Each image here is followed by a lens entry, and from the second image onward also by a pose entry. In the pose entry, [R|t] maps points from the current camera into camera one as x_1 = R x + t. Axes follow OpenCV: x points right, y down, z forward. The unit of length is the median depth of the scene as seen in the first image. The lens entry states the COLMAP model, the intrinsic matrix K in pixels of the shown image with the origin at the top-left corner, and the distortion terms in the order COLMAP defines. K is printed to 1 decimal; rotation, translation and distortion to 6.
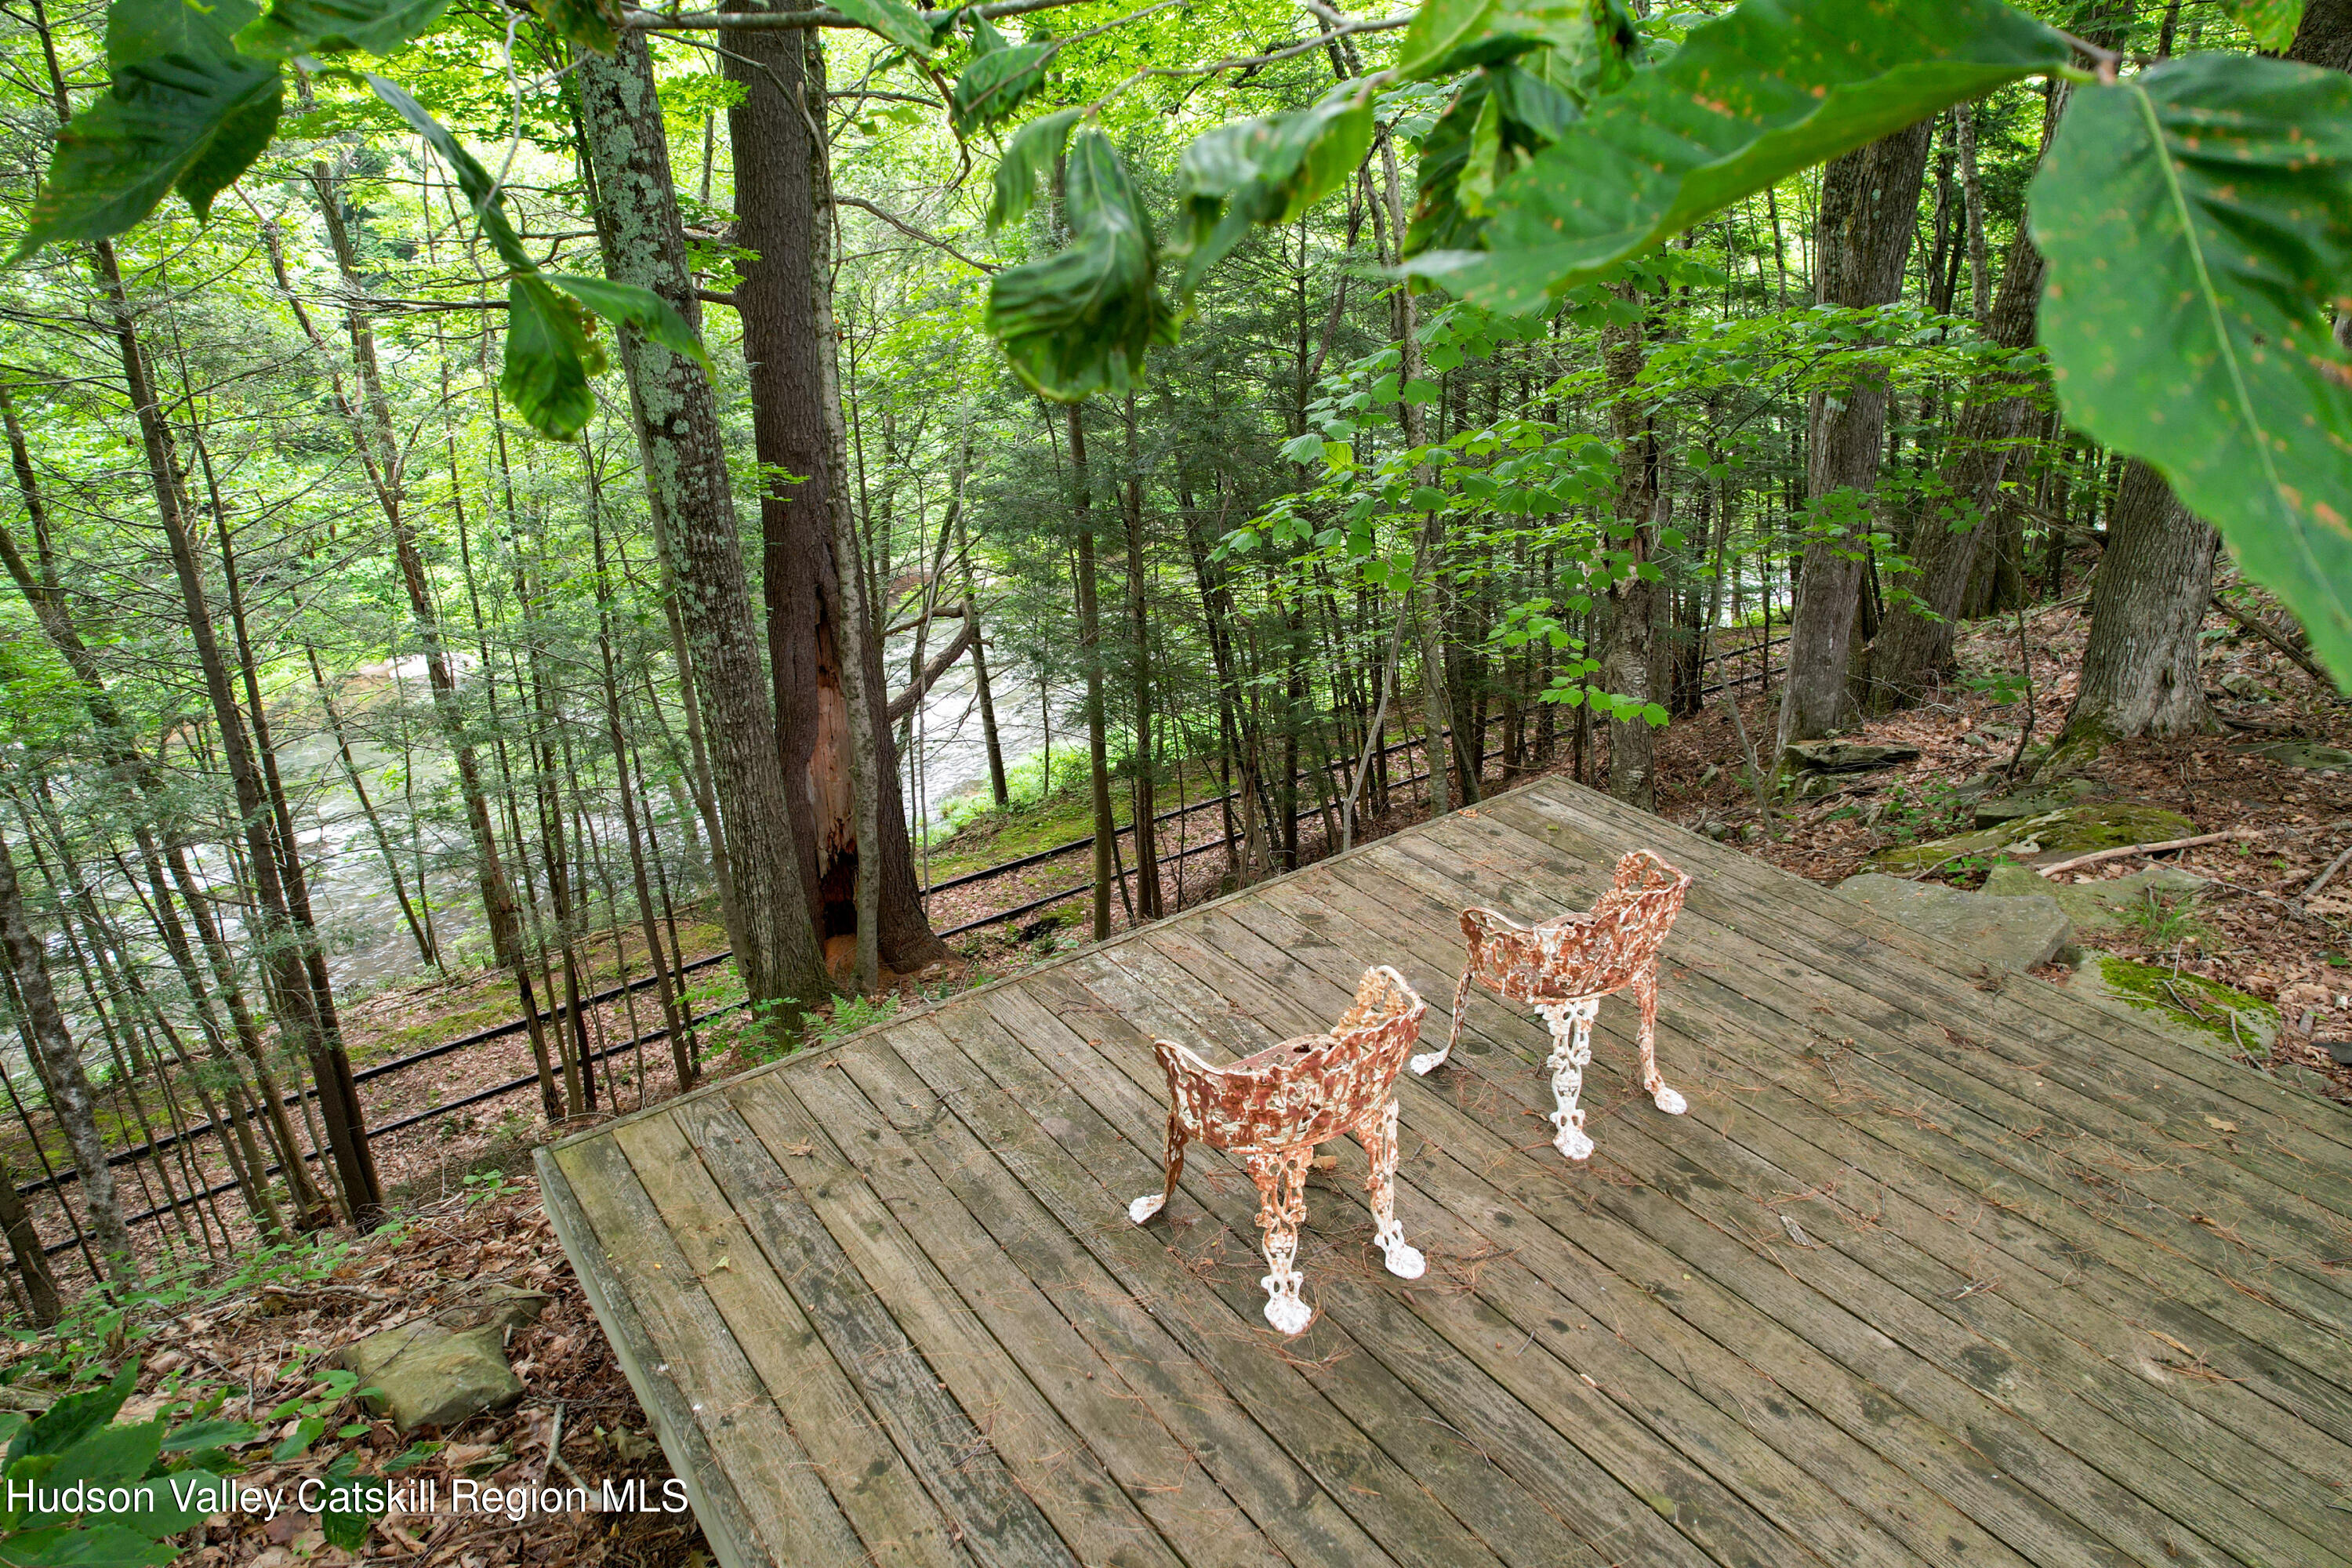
lens RADIAL K [[1497.8, 0, 1171.7], [0, 1497.8, 776.3], [0, 0, 1]] dist [-0.071383, 0.061866]
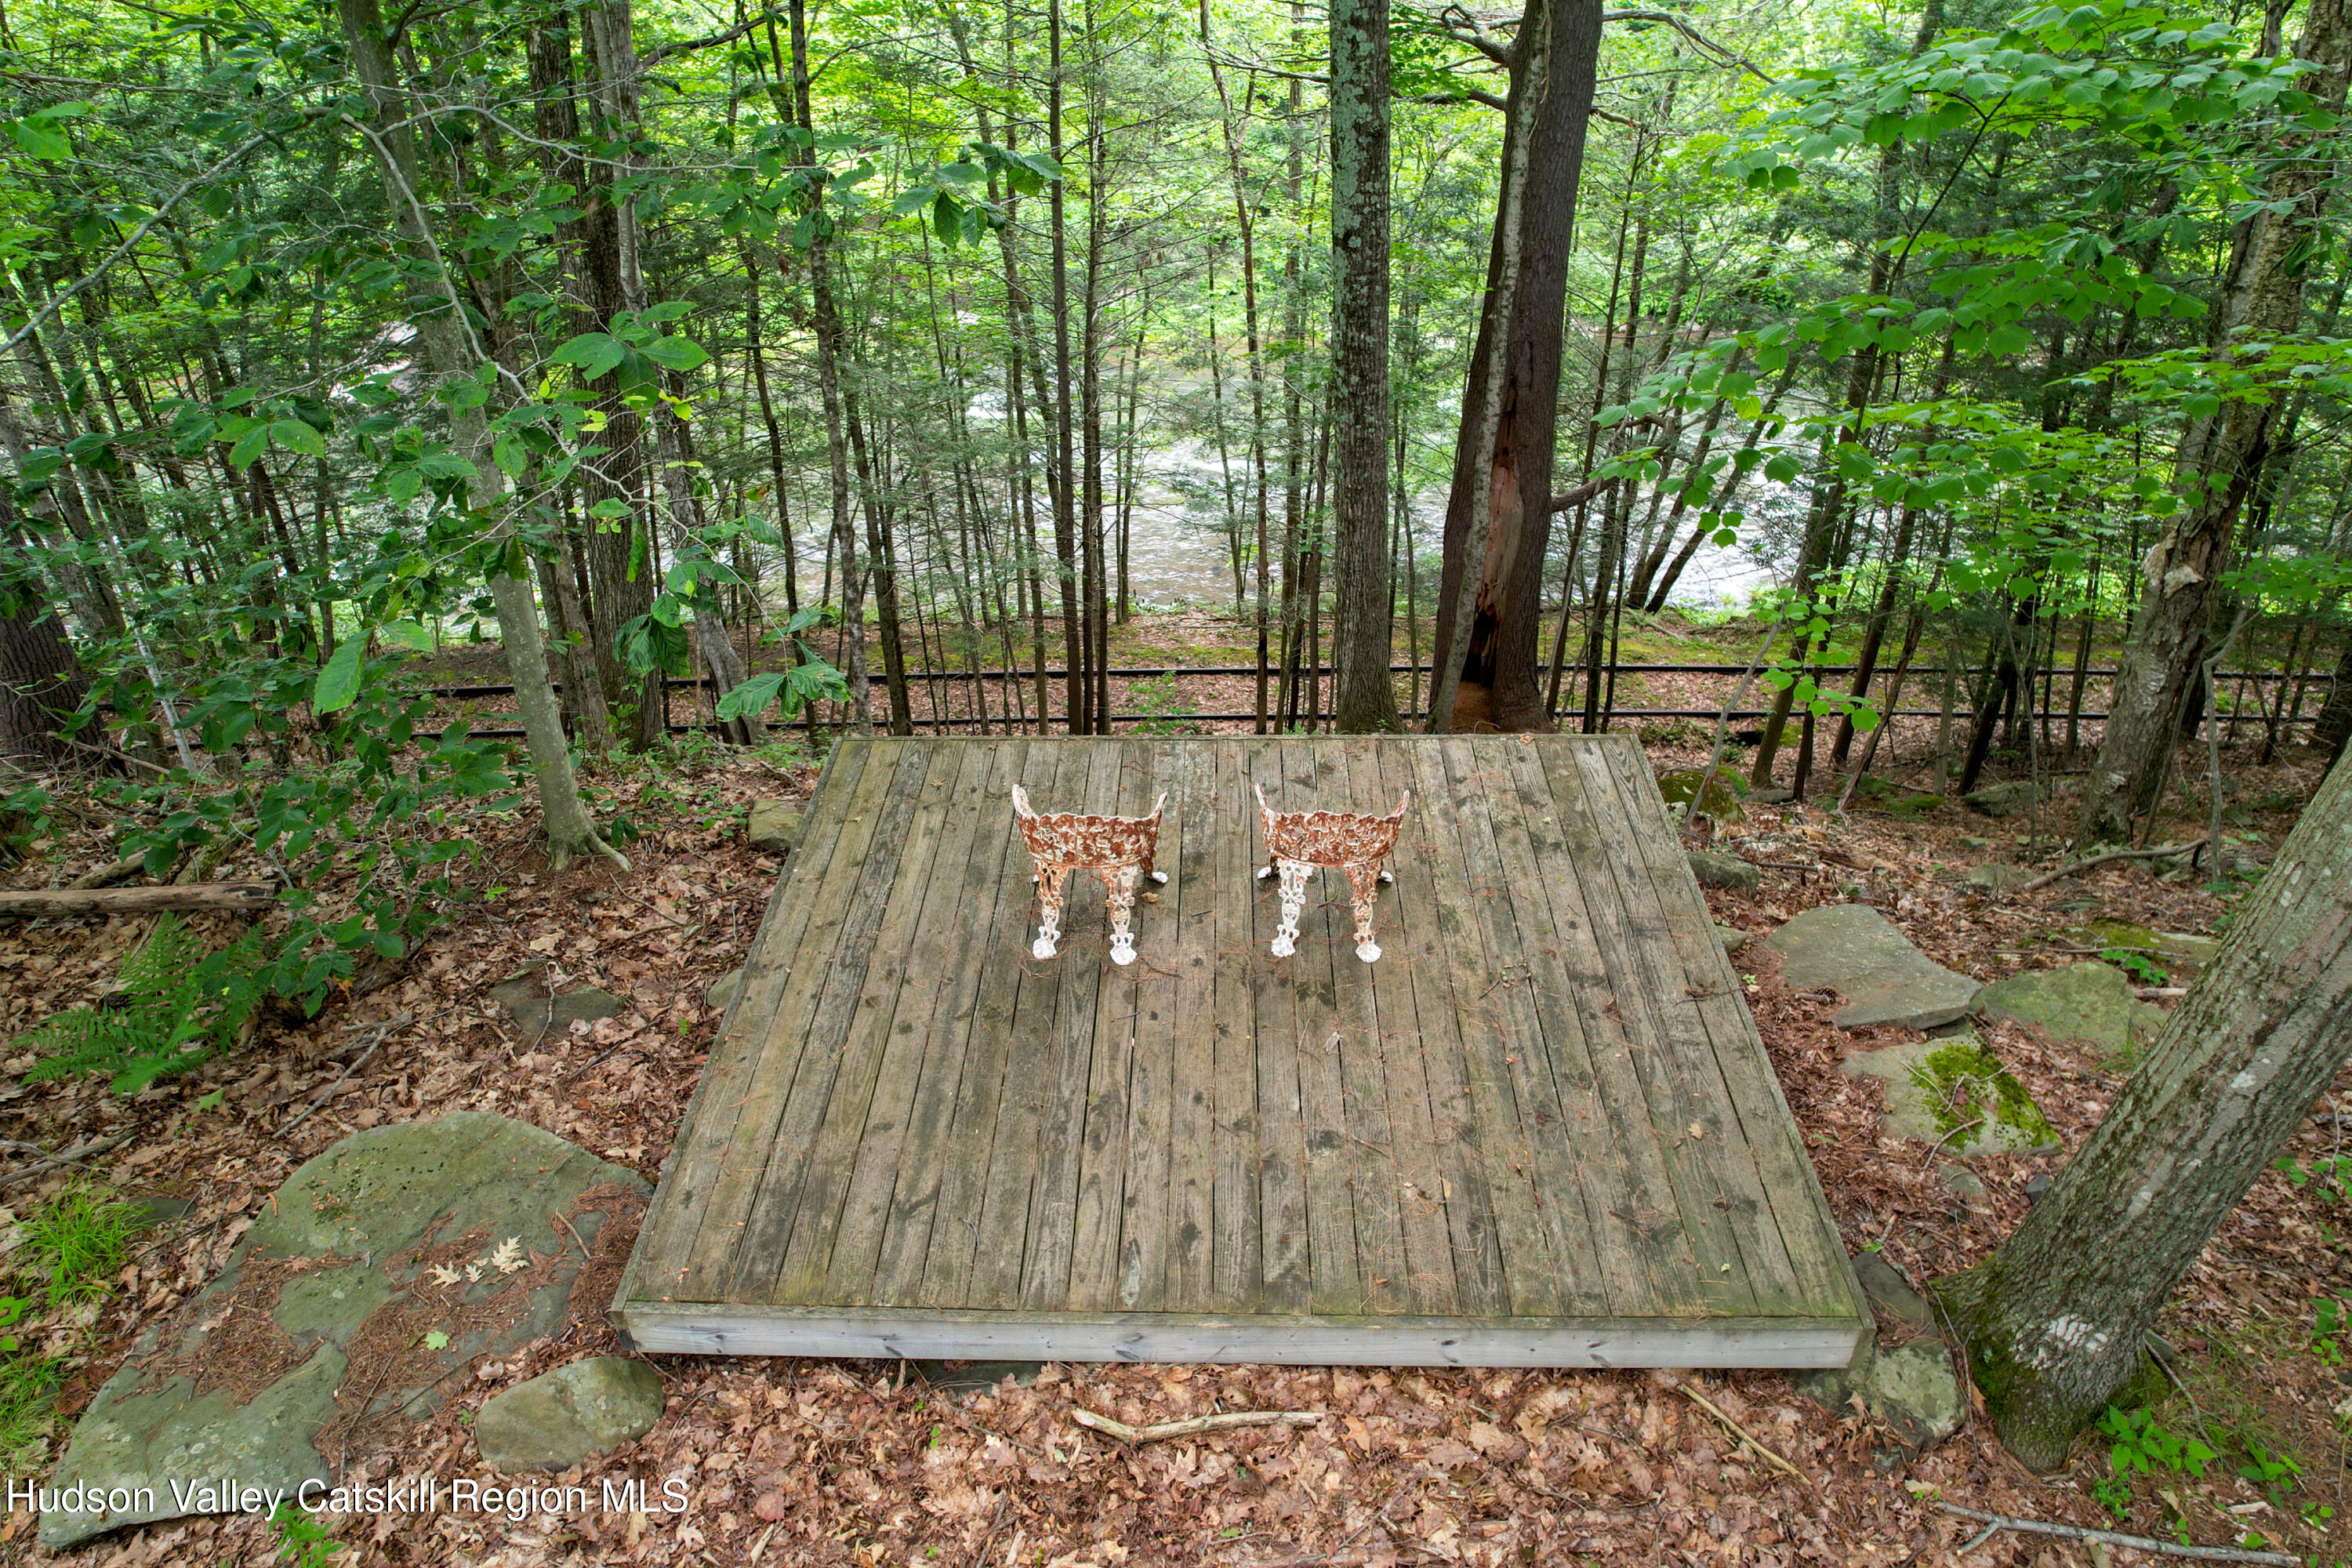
lens RADIAL K [[1497.8, 0, 1171.7], [0, 1497.8, 776.3], [0, 0, 1]] dist [-0.071383, 0.061866]
pose [[0.794409, 0.340750, -0.502795, 0.326023], [-0.238916, 0.936382, 0.257113, -0.108141], [0.558420, -0.084127, 0.825282, -0.129555]]
